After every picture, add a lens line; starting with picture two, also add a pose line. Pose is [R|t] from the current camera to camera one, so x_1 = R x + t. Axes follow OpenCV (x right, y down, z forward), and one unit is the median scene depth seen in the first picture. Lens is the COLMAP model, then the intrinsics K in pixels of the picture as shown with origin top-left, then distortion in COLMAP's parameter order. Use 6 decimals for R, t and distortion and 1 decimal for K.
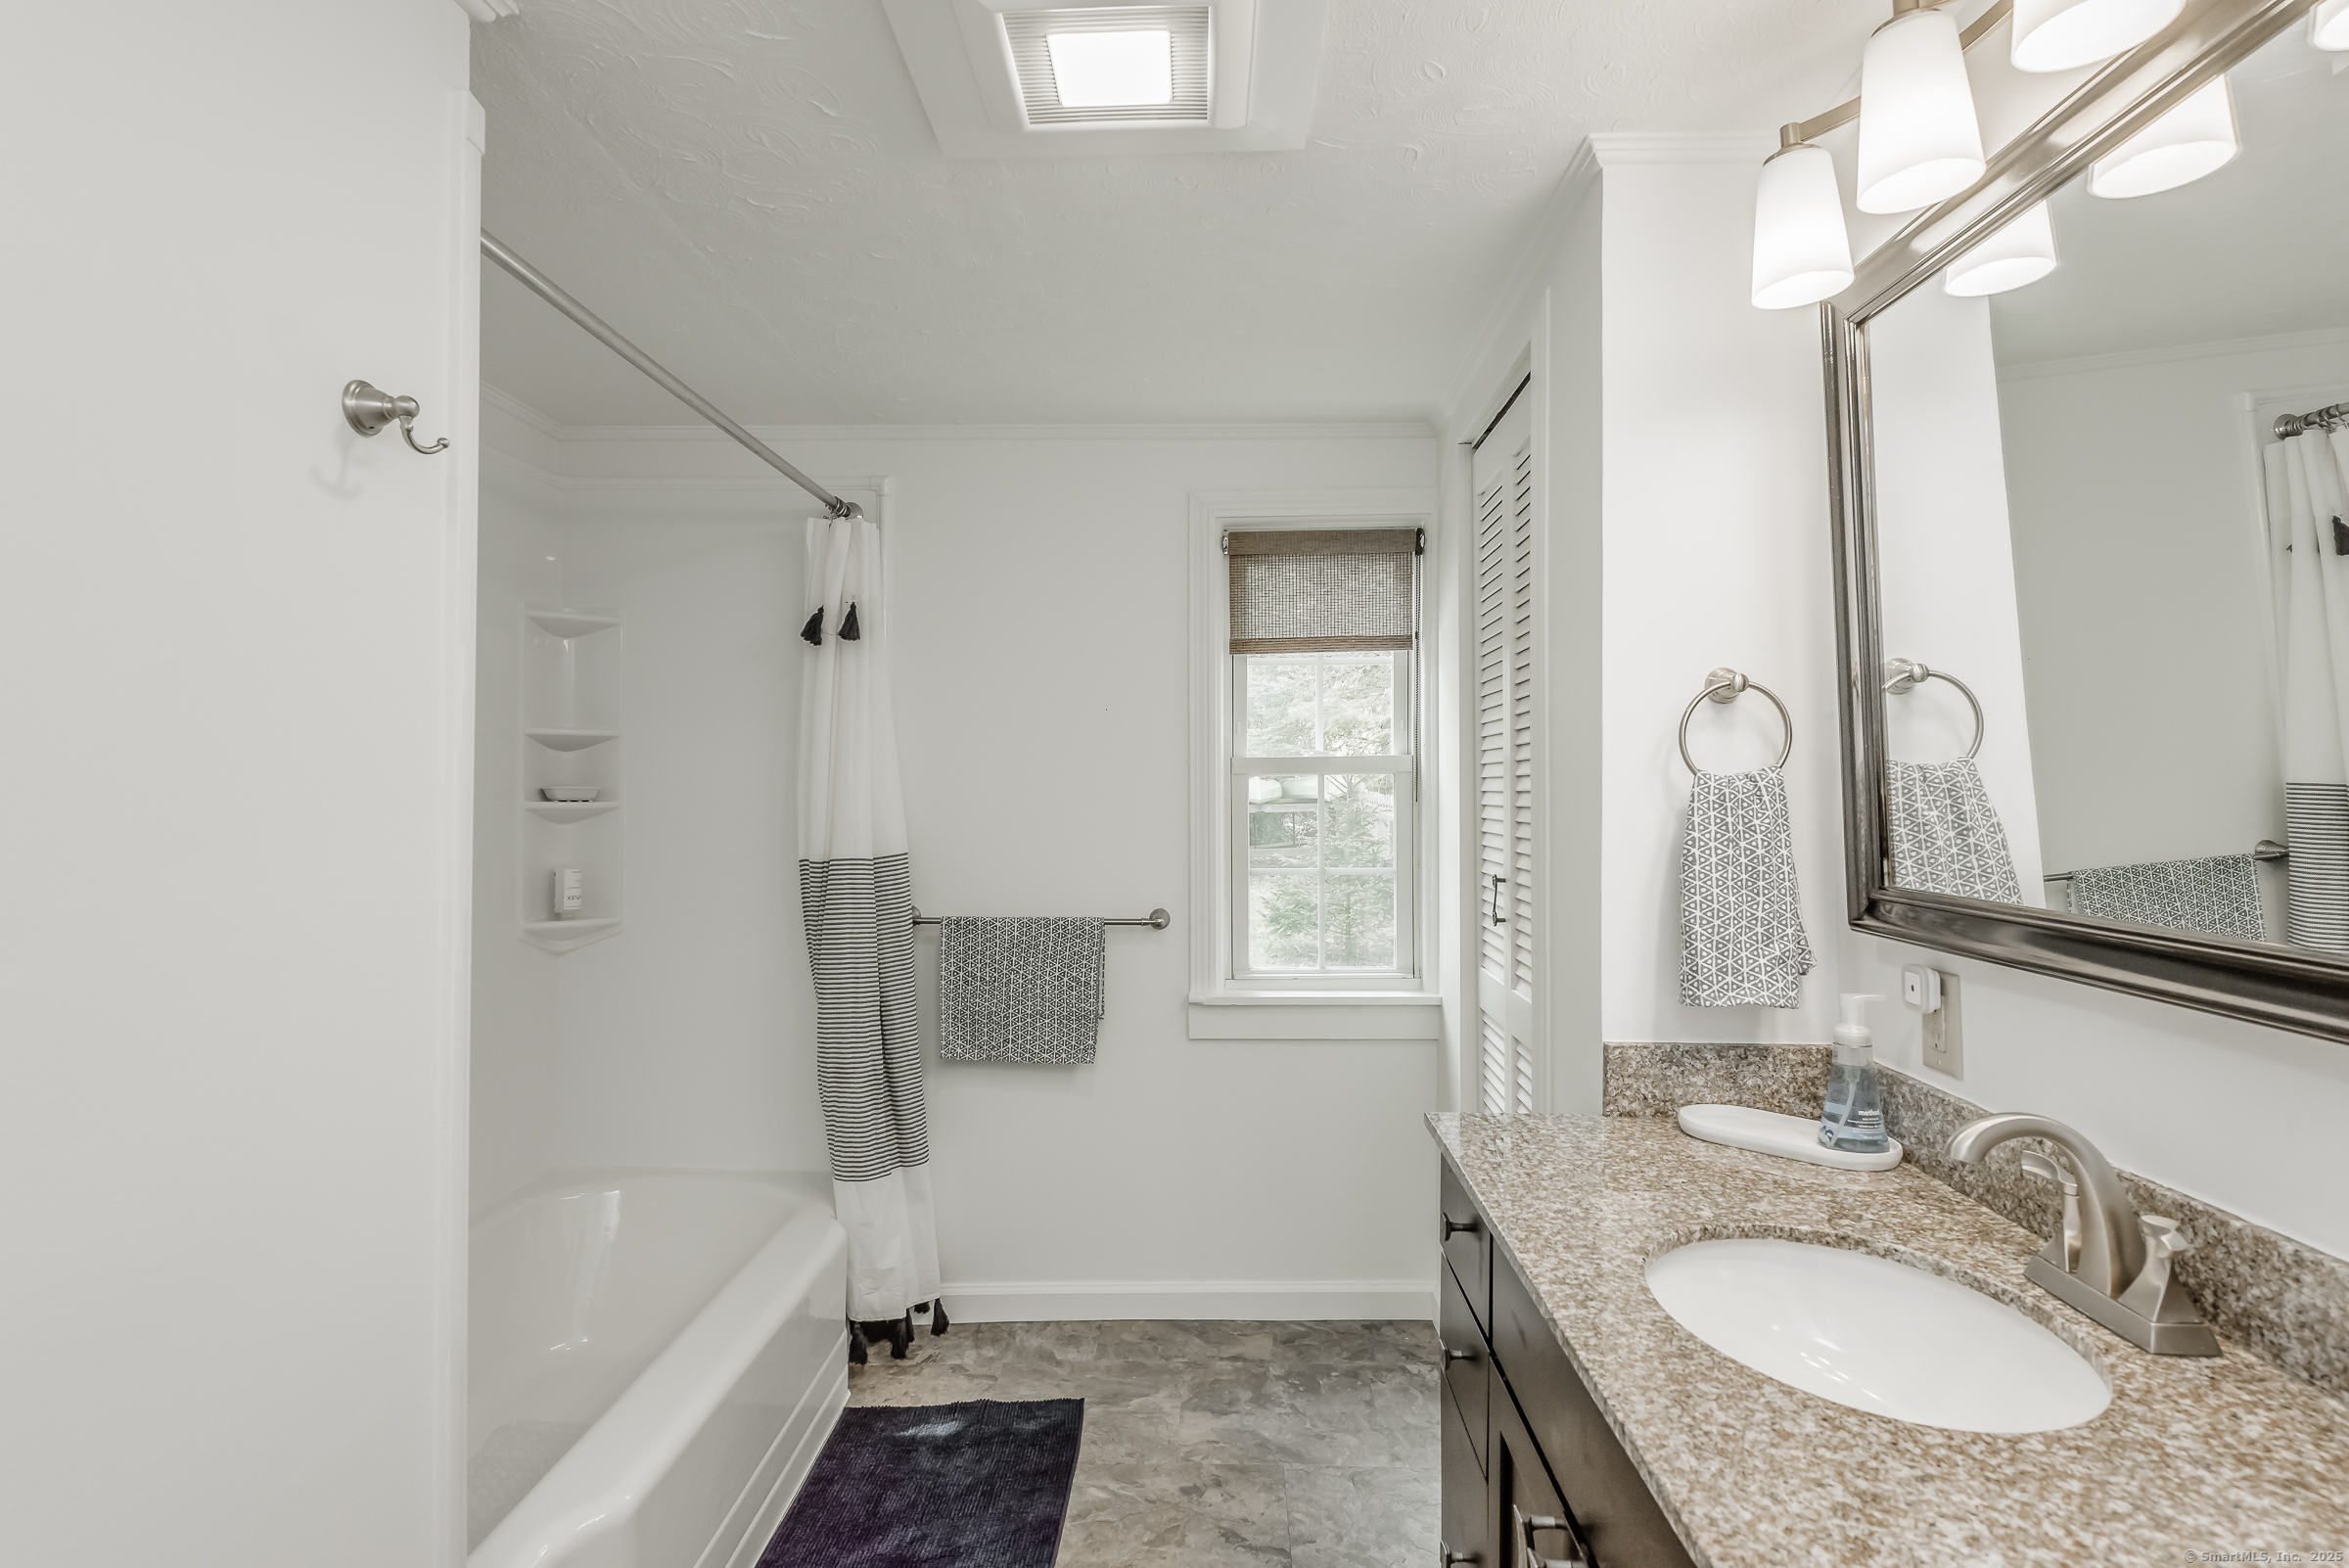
lens RADIAL K [[1206.0, 0, 1174.5], [0, 1206.0, 784.0], [0, 0, 1]] dist [-0.001933, -0.000151]
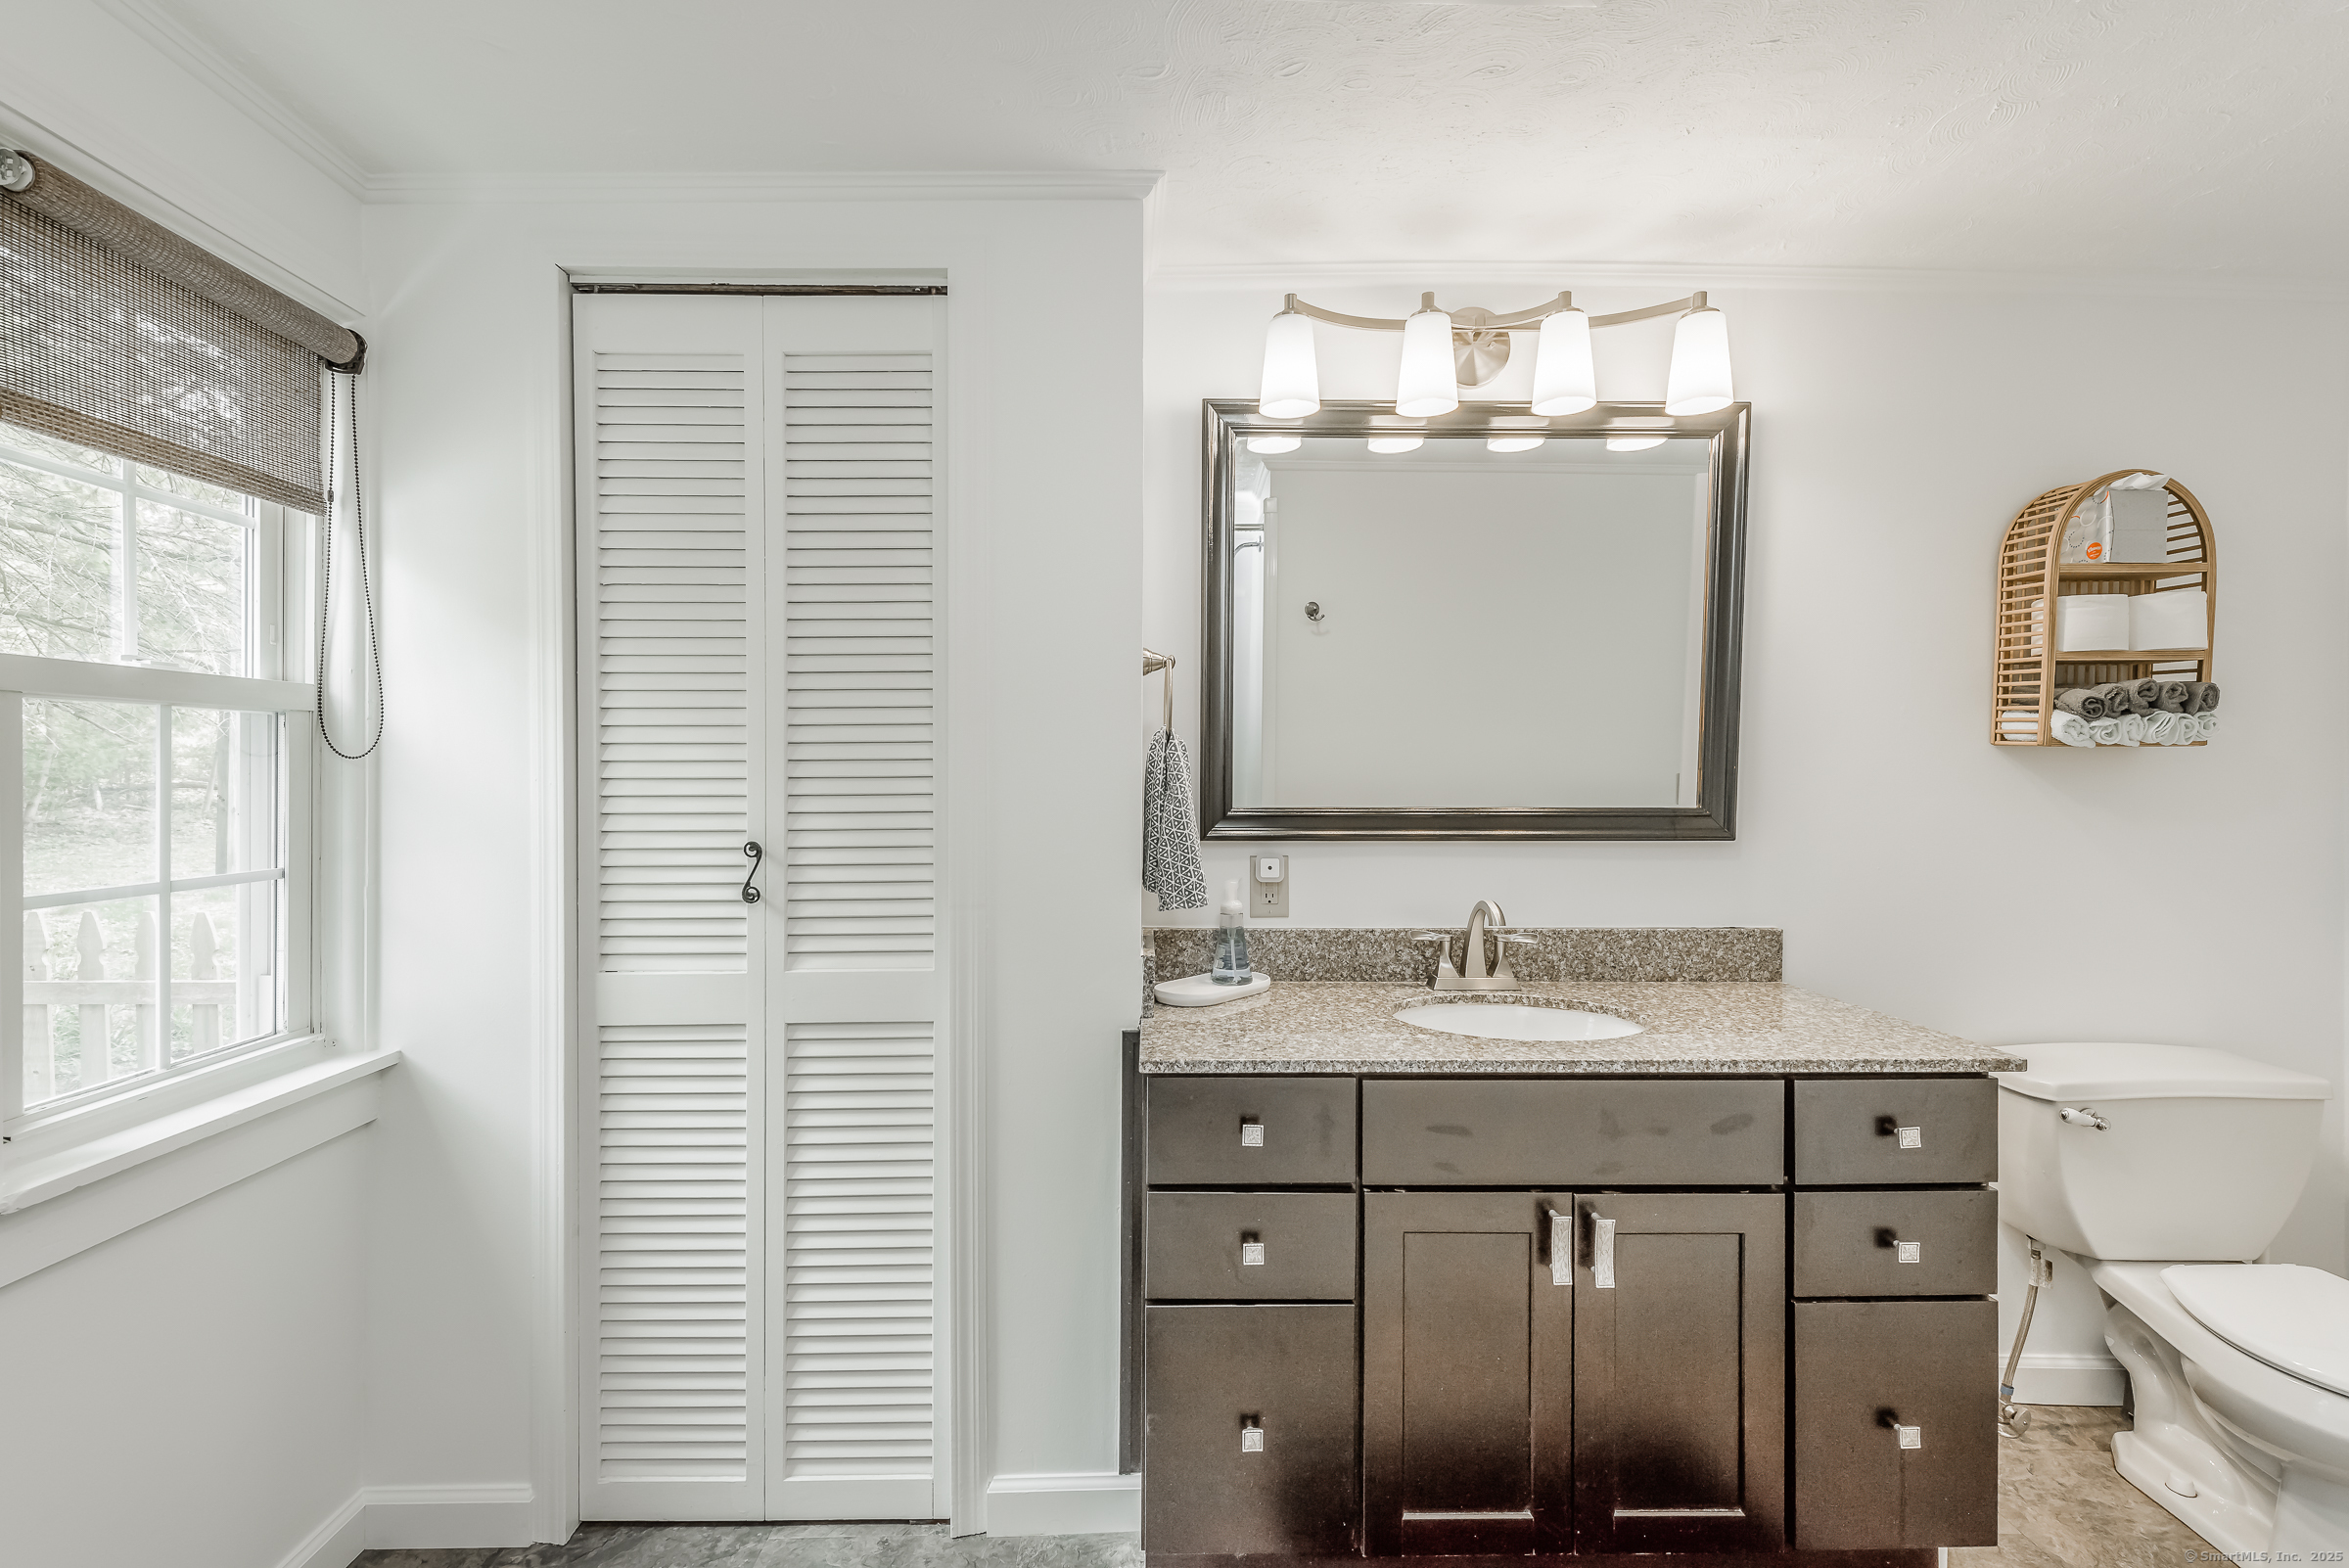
lens RADIAL K [[980.9, 0, 1174.5], [0, 980.9, 784.0], [0, 0, 1]] dist [0.000336, 0.000036]
pose [[-0.046905, -0.005587, 0.998884, -0.336866], [-0.002249, 0.999982, 0.005488, 0.024515], [-0.998897, -0.001989, -0.046917, 0.580798]]
